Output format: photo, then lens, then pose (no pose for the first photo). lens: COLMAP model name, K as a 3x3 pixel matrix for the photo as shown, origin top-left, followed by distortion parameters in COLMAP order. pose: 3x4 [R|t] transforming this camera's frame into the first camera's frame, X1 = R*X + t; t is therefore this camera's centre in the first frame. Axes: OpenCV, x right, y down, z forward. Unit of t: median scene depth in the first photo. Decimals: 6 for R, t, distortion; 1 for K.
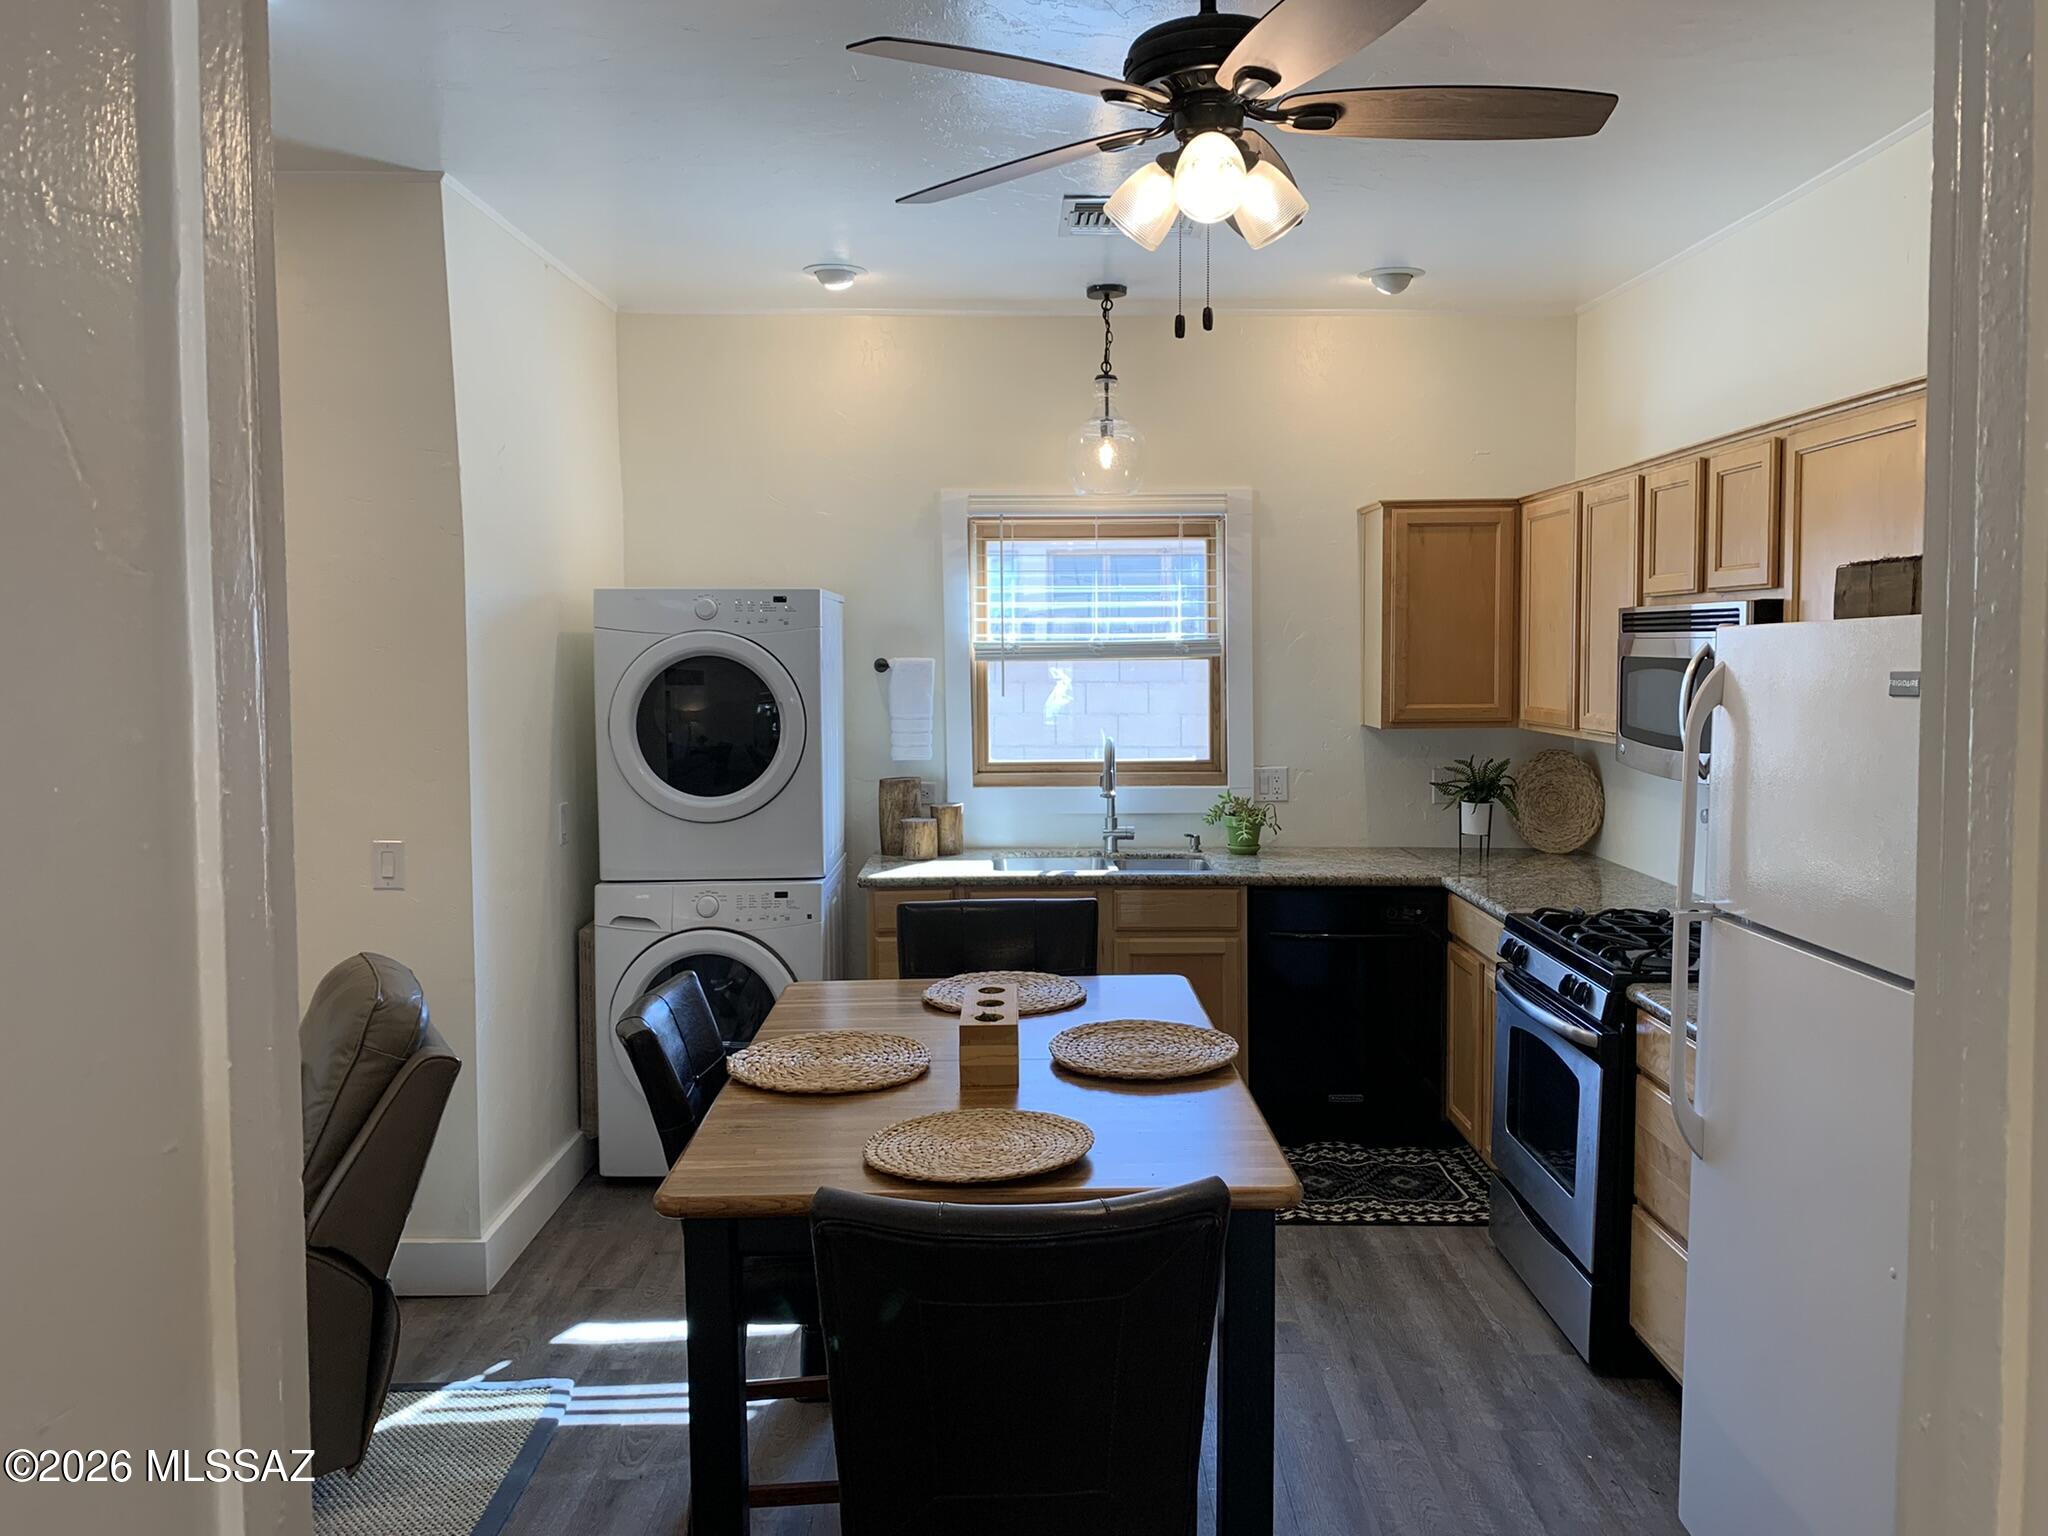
lens RADIAL K [[1535.9, 0, 1020.3], [0, 1535.9, 742.9], [0, 0, 1]] dist [0.077408, -0.165174]
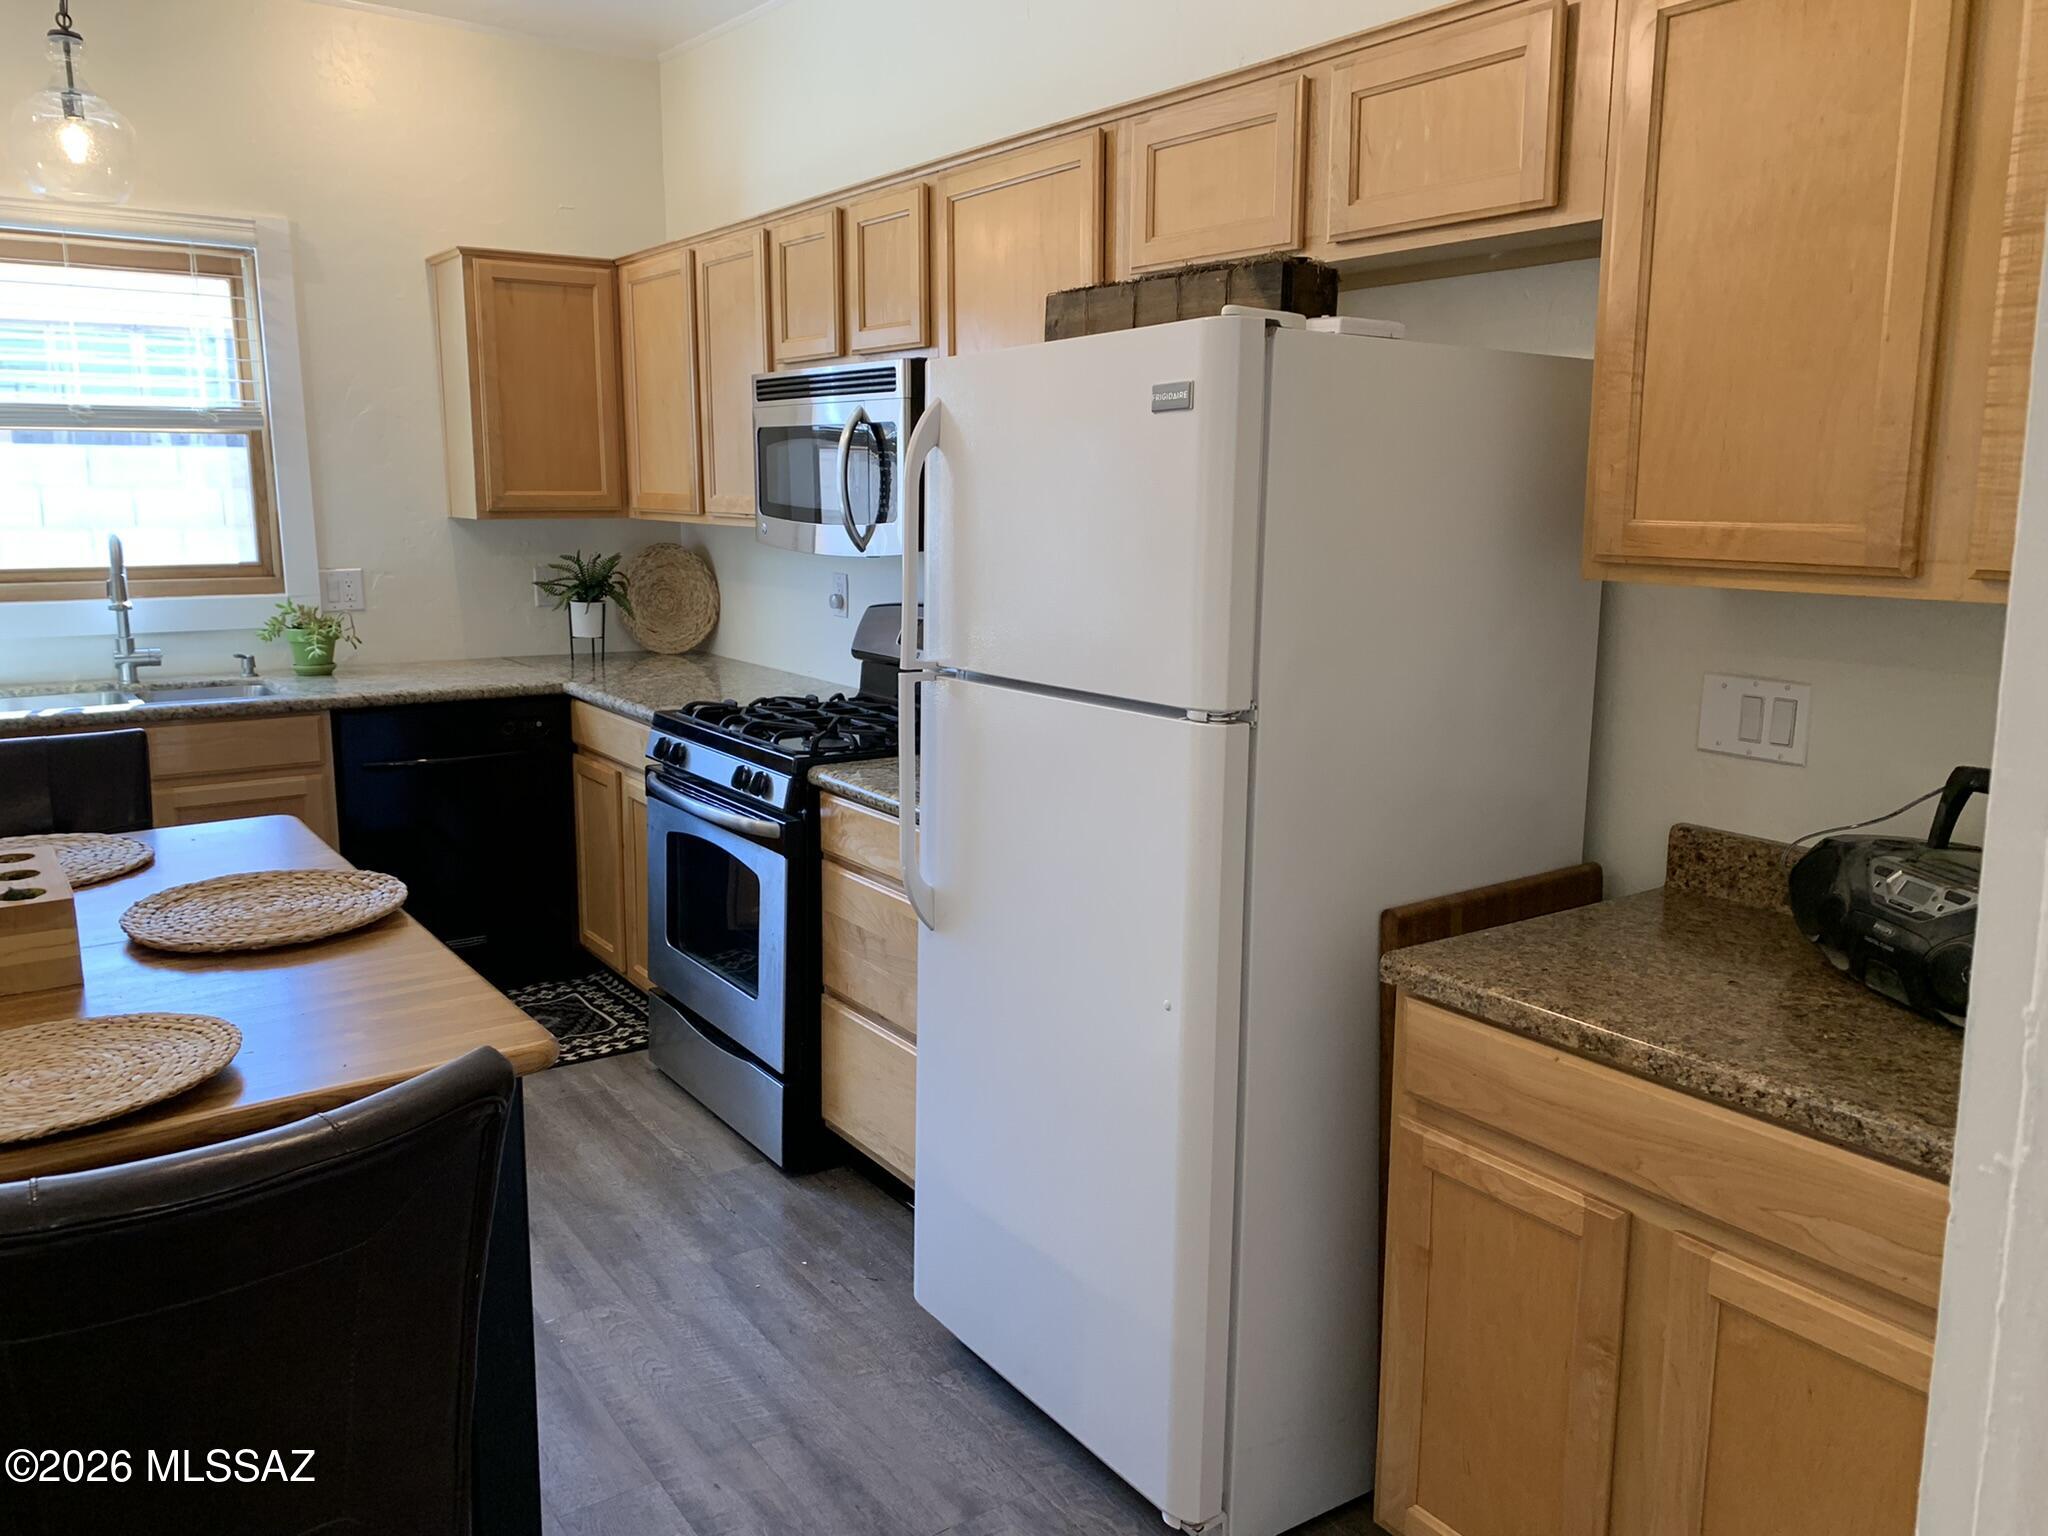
lens RADIAL K [[1552.7, 0, 1013.8], [0, 1552.7, 738.9], [0, 0, 1]] dist [0.047710, -0.041884]
pose [[0.821215, -0.084898, 0.564267, -0.027557], [0.026444, 0.993470, 0.110989, 0.027442], [-0.570005, -0.076225, 0.818098, 0.116562]]
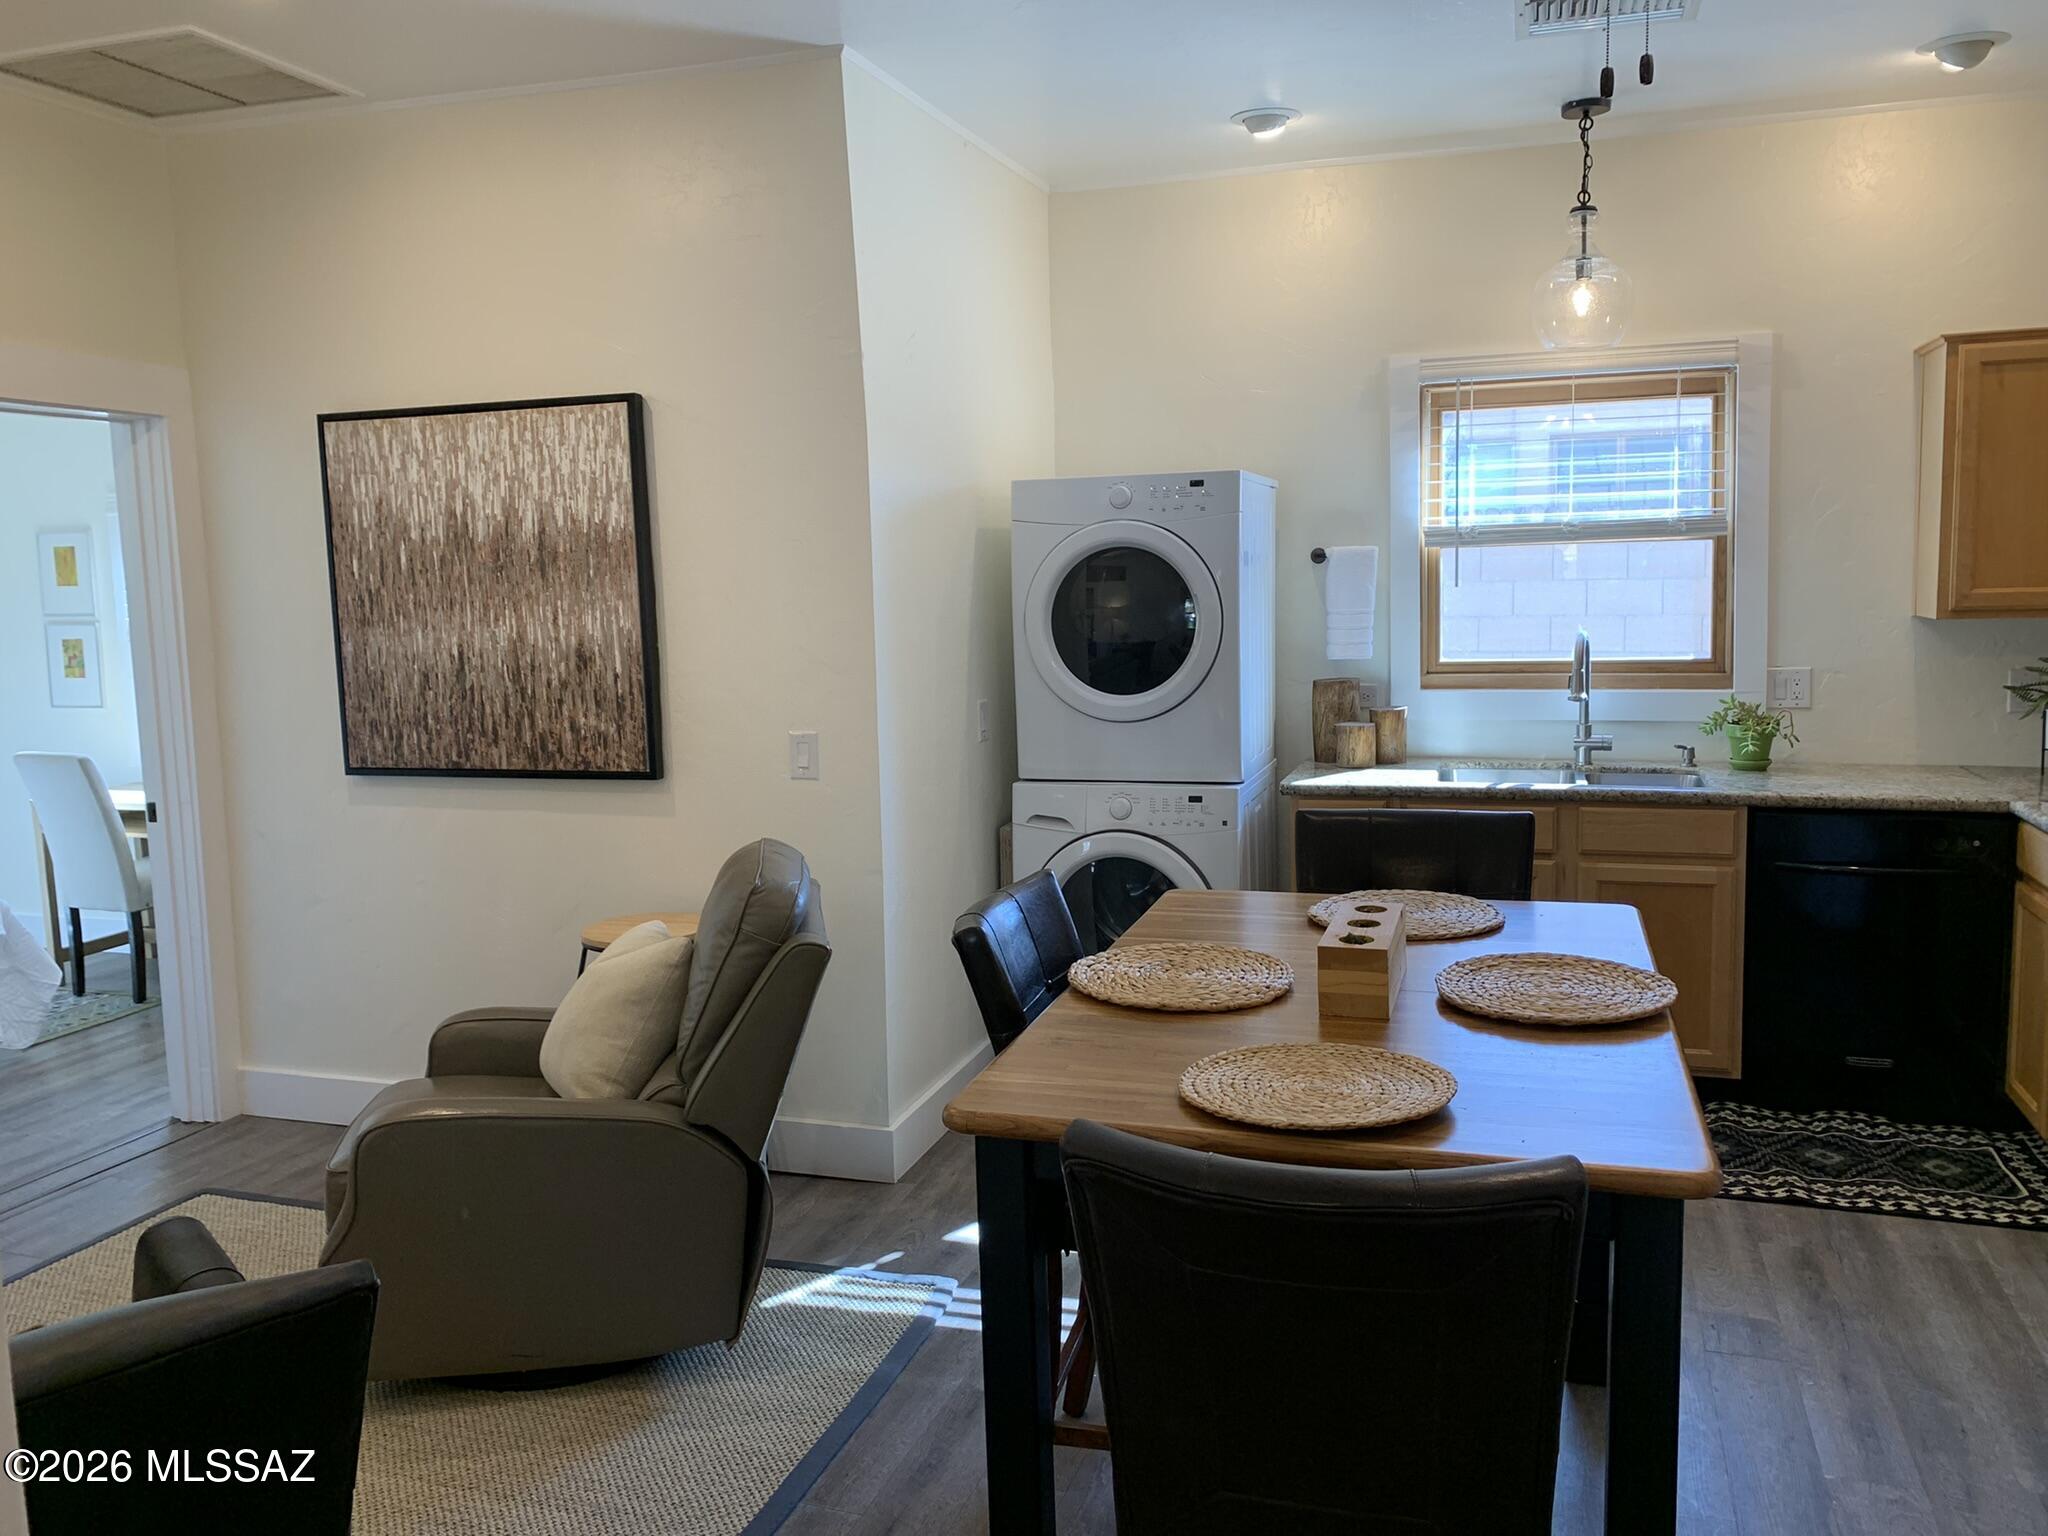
lens RADIAL K [[1544.0, 0, 1020.8], [0, 1544.0, 748.2], [0, 0, 1]] dist [0.039218, -0.065275]
pose [[0.947328, 0.017551, -0.319783, 0.045153], [0.000969, 0.998336, 0.057665, 0.012805], [0.320263, -0.054938, 0.945734, 0.076419]]
